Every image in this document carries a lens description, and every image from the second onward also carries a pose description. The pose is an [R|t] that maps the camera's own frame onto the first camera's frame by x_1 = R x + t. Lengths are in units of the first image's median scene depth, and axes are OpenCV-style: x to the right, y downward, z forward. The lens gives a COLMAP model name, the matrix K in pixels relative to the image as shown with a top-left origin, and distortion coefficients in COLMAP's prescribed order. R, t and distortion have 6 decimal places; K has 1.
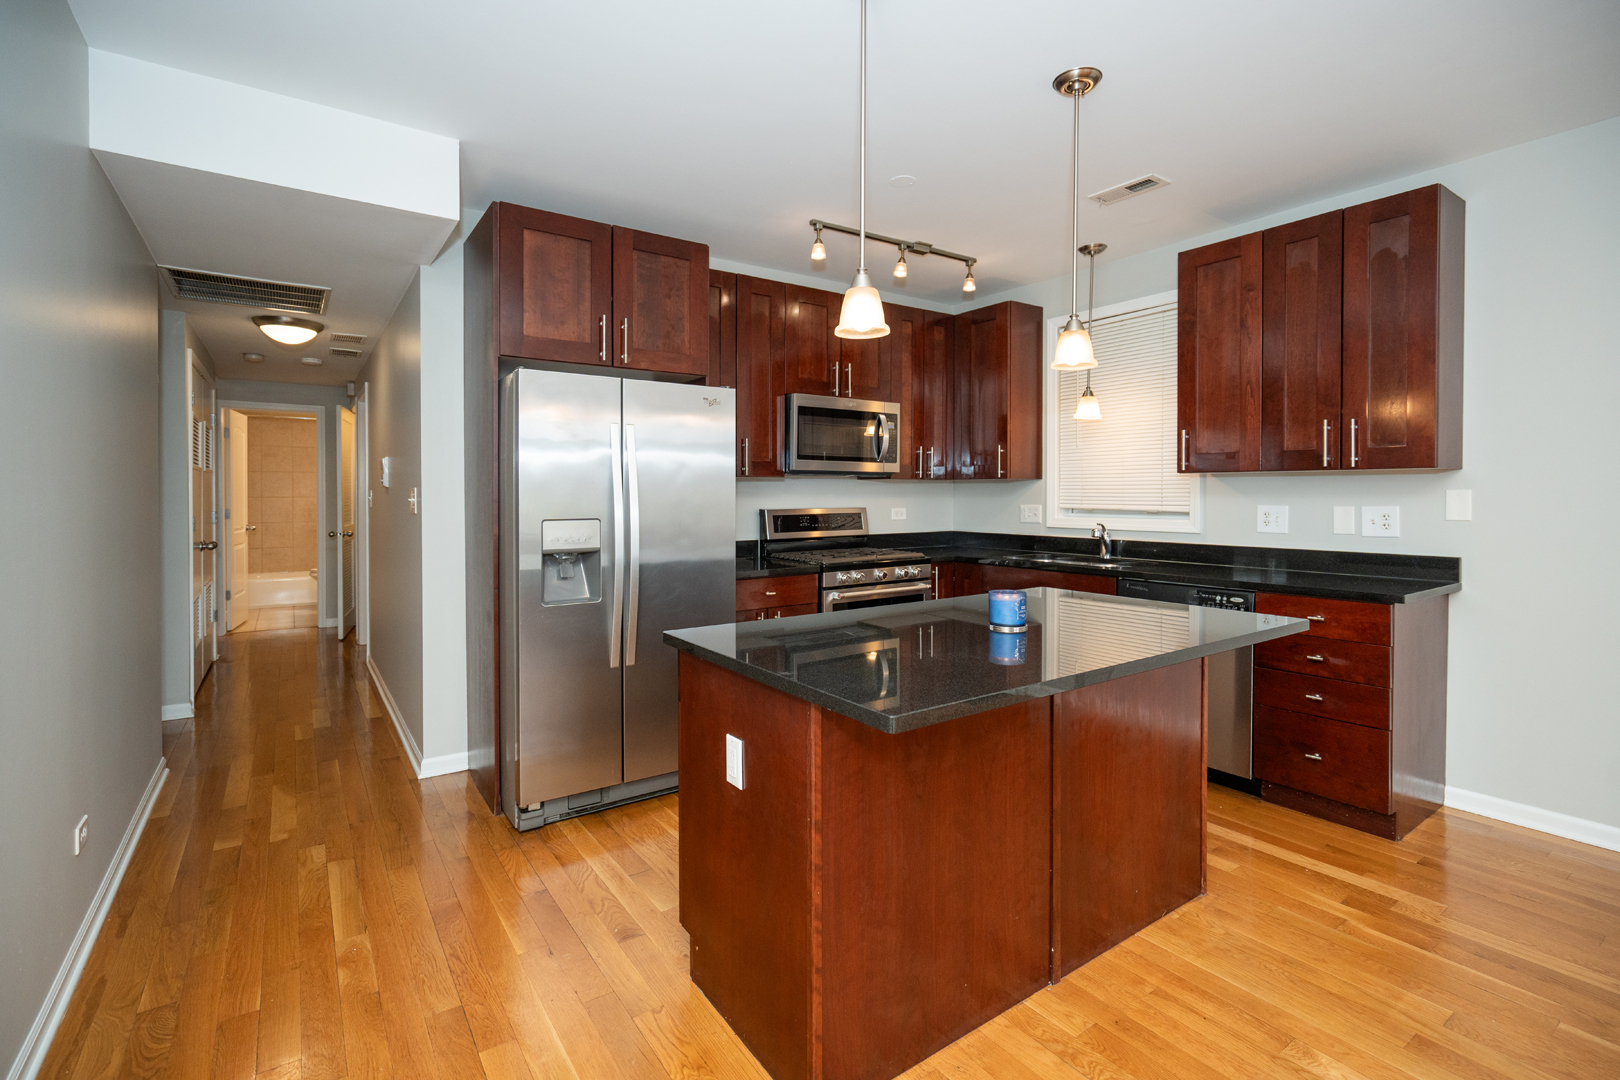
lens RADIAL K [[726.4, 0, 793.2], [0, 726.4, 508.2], [0, 0, 1]] dist [-0.008364, 0.000865]
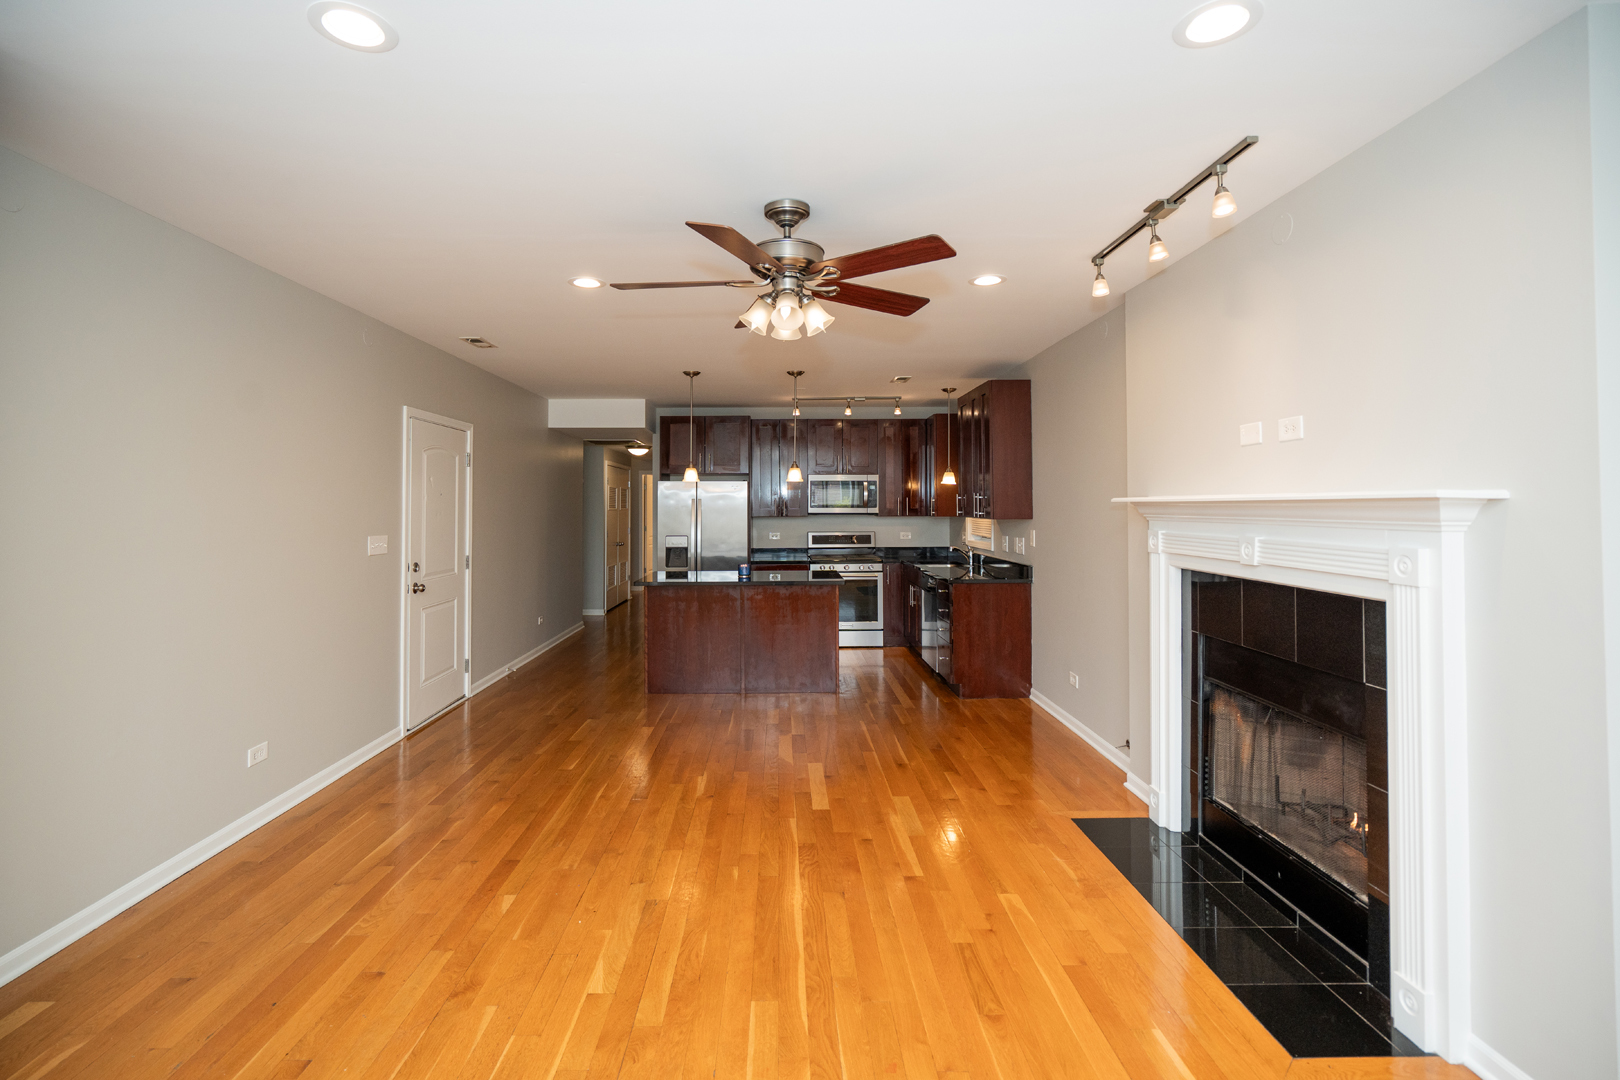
lens RADIAL K [[726.4, 0, 823.1], [0, 726.4, 491.9], [0, 0, 1]] dist [-0.008364, 0.000865]
pose [[0.835950, -0.010888, -0.548697, 1.030592], [0.000185, 0.999809, -0.019556, -0.066751], [0.548805, 0.016246, 0.835793, -0.584796]]
